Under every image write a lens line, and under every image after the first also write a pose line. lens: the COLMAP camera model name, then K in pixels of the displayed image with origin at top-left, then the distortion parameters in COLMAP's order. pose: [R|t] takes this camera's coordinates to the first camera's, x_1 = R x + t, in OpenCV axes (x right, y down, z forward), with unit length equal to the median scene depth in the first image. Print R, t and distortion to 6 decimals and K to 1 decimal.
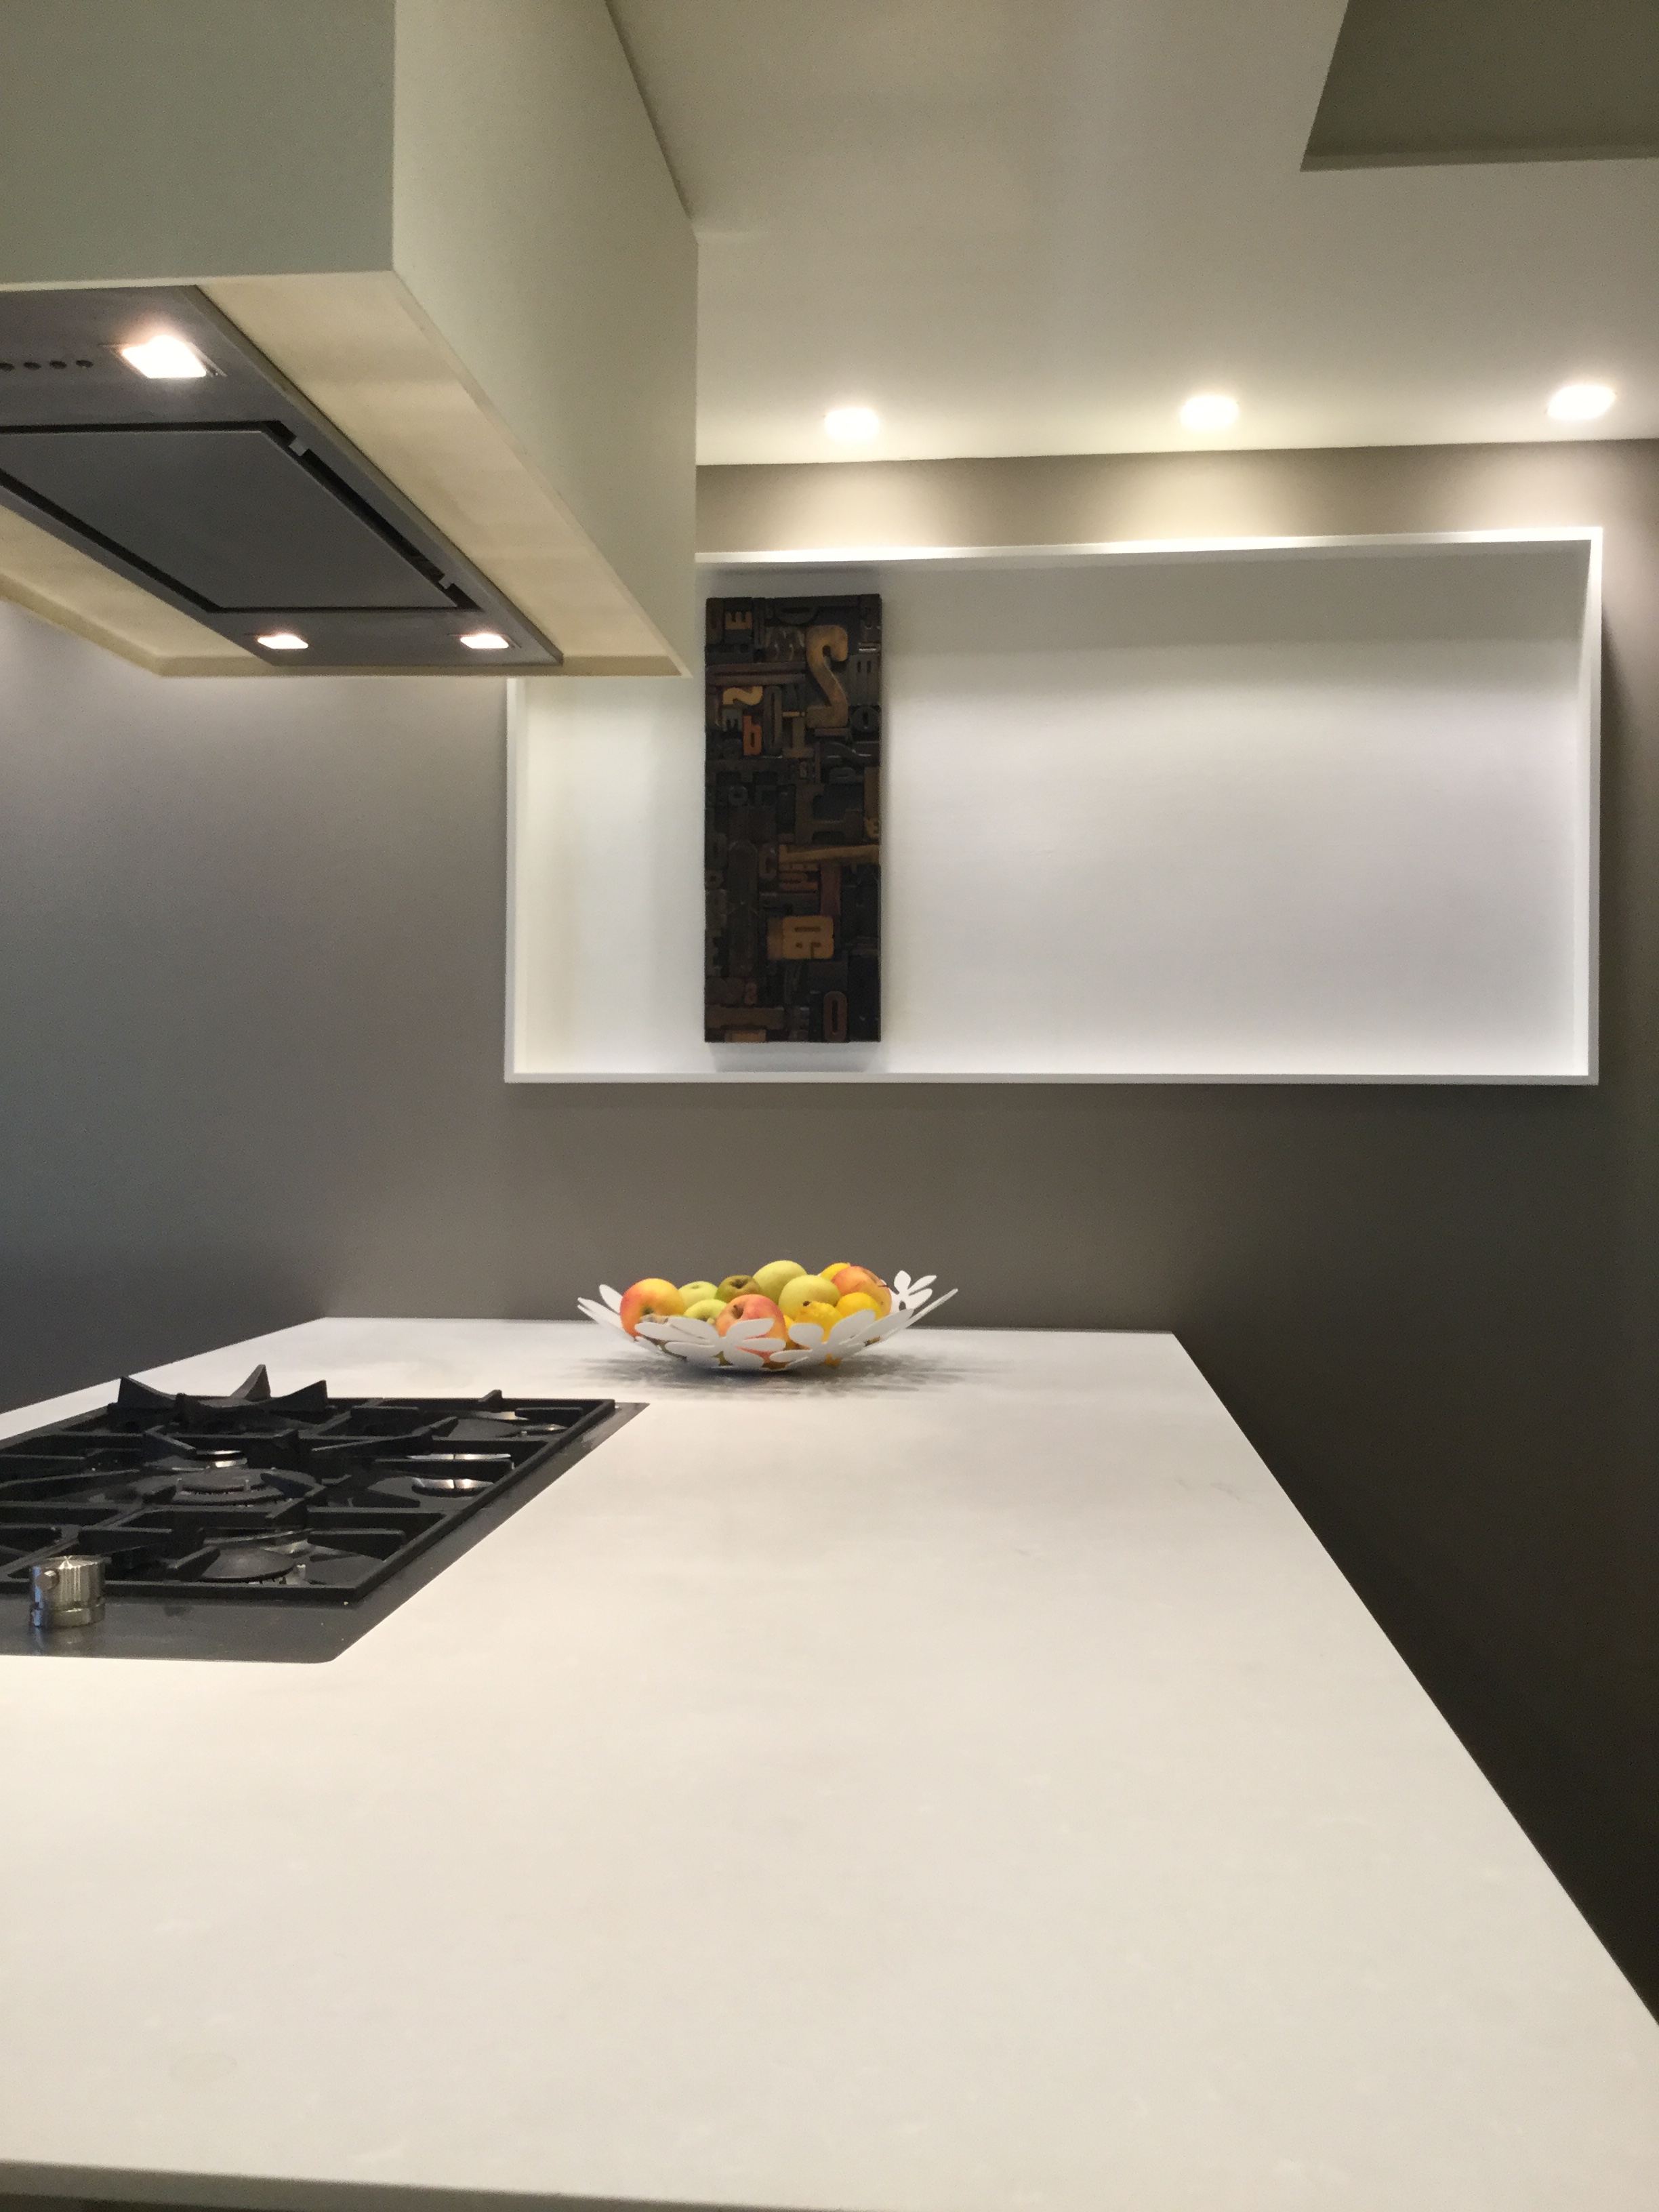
lens RADIAL K [[2030.0, 0, 832.4], [0, 2030.0, 1111.3], [0, 0, 1]] dist [0.029268, 0.000000]
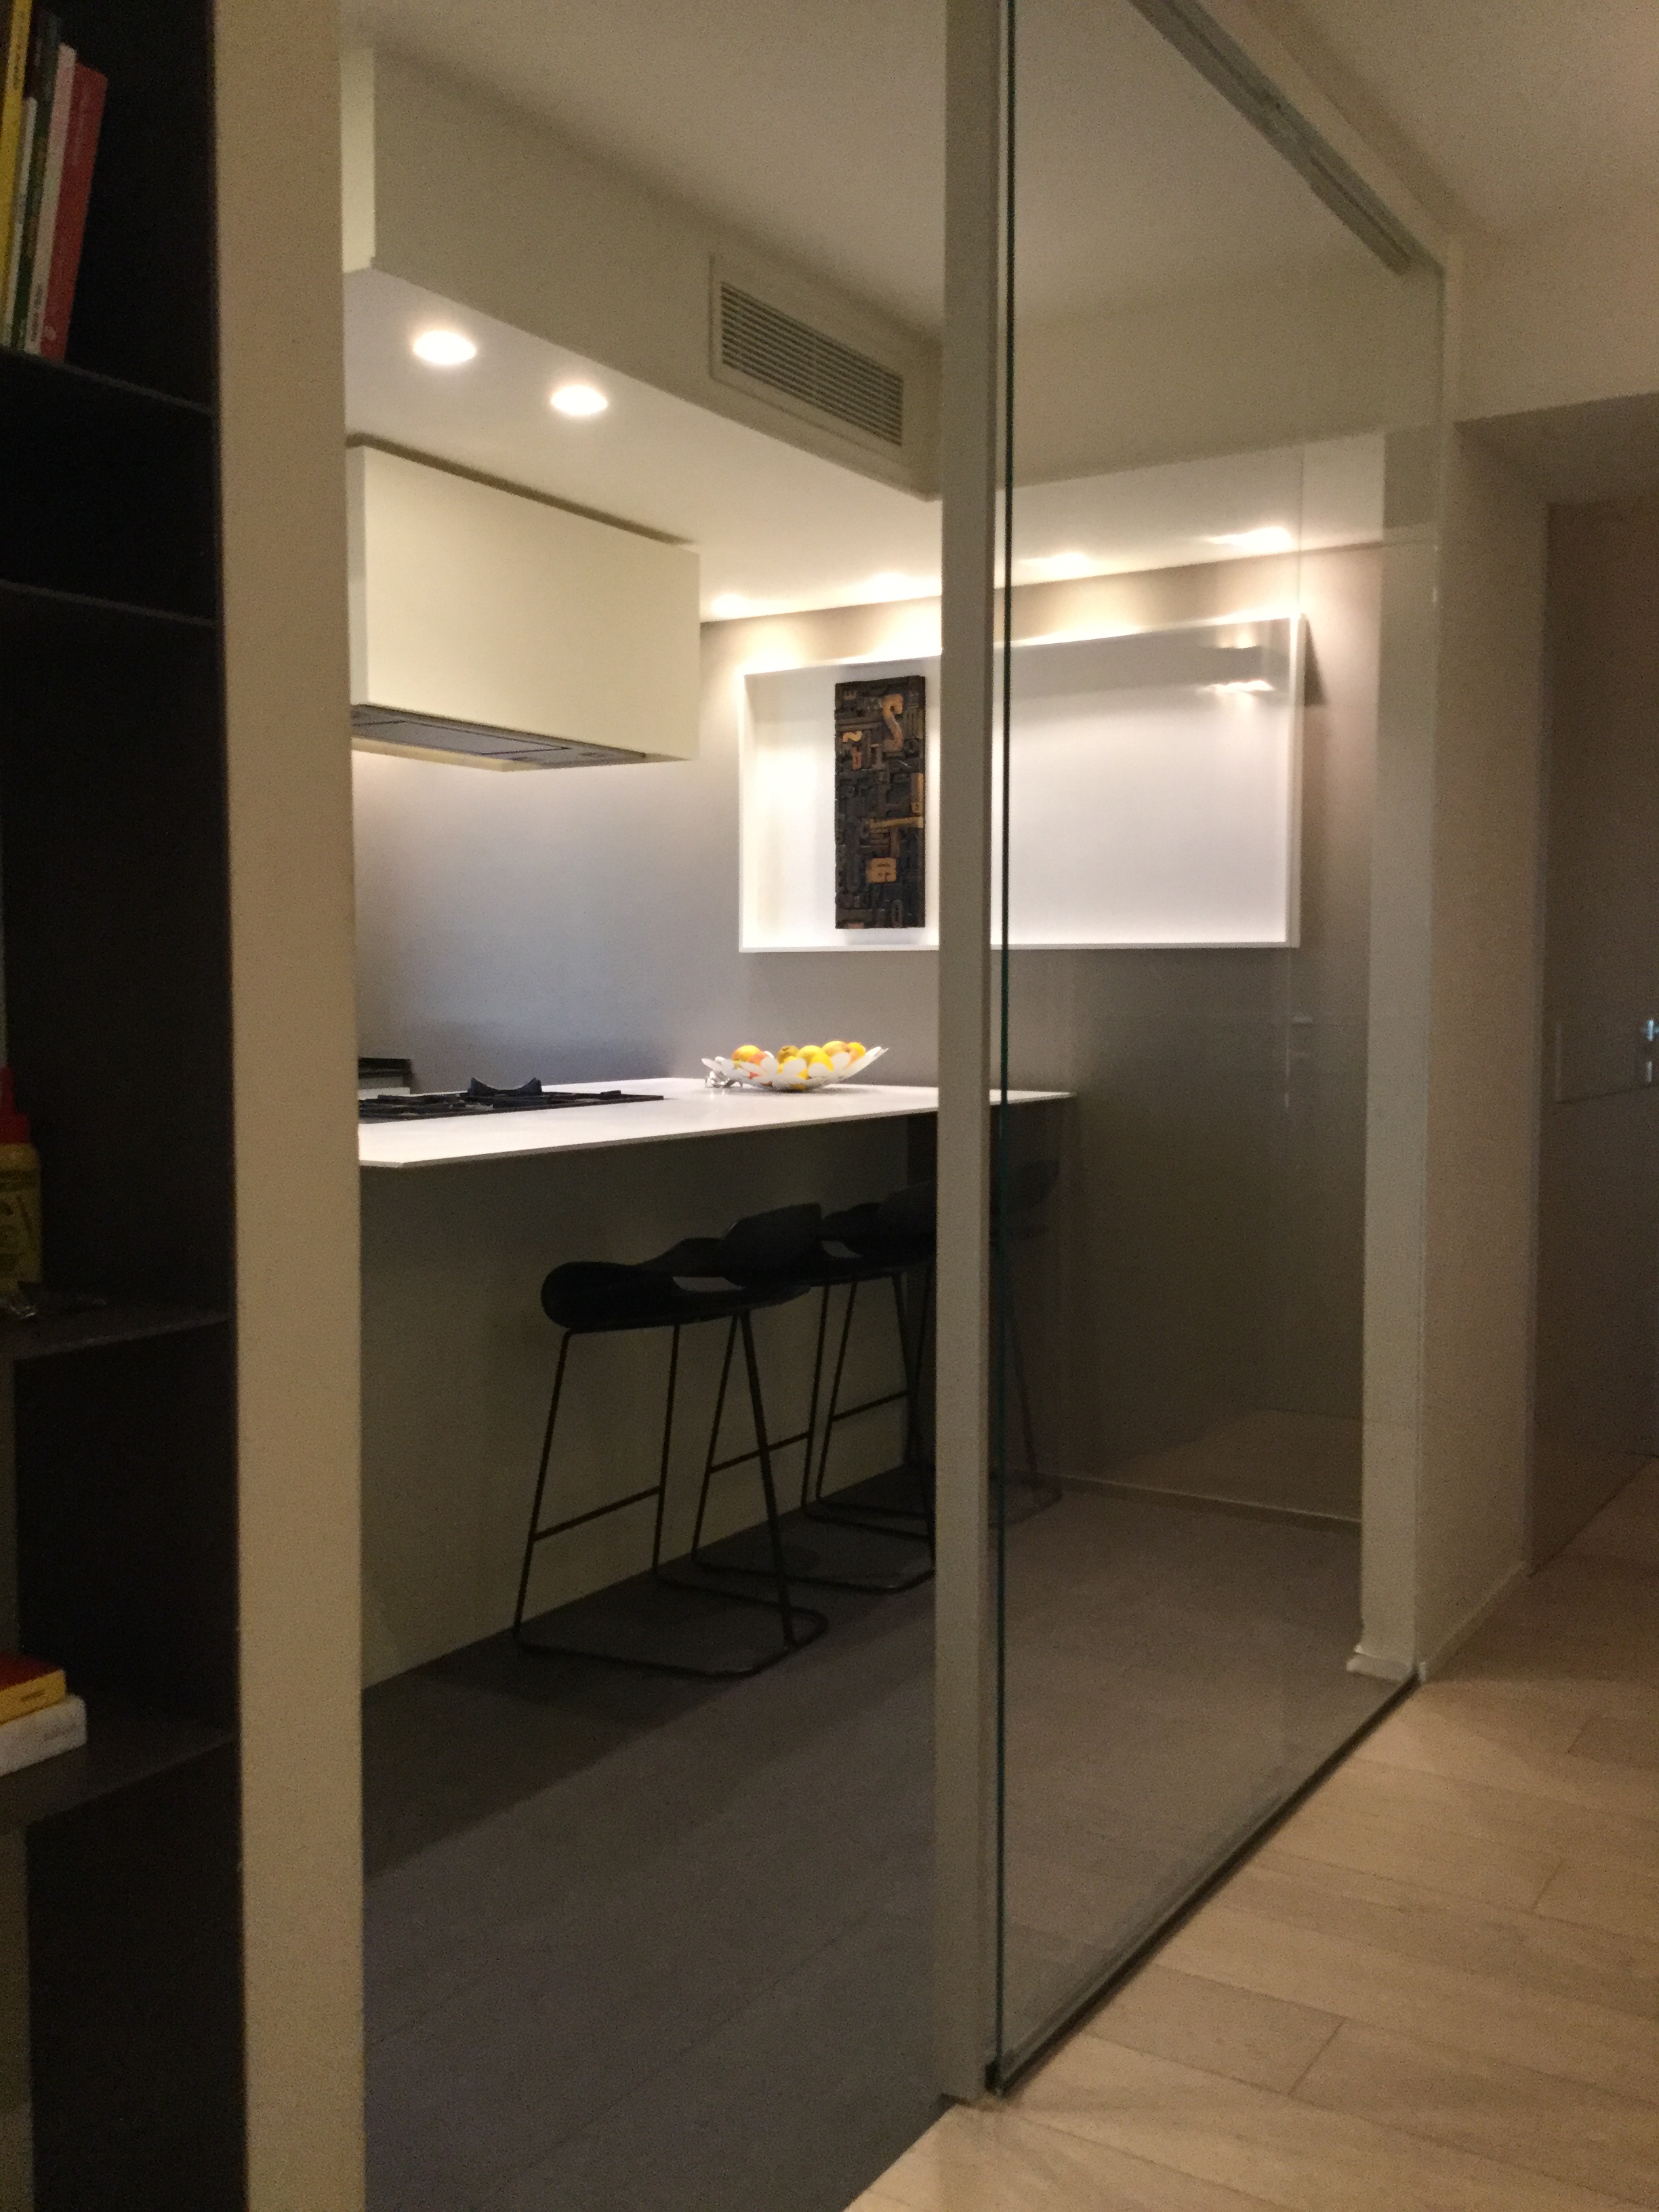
lens RADIAL K [[2030.0, 0, 828.5], [0, 2030.0, 1102.7], [0, 0, 1]] dist [0.029268, 0.000000]
pose [[0.888384, 0.024823, -0.458430, 0.774445], [0.000356, 0.998500, 0.054757, 0.021846], [0.459101, -0.048808, 0.887042, -0.628975]]
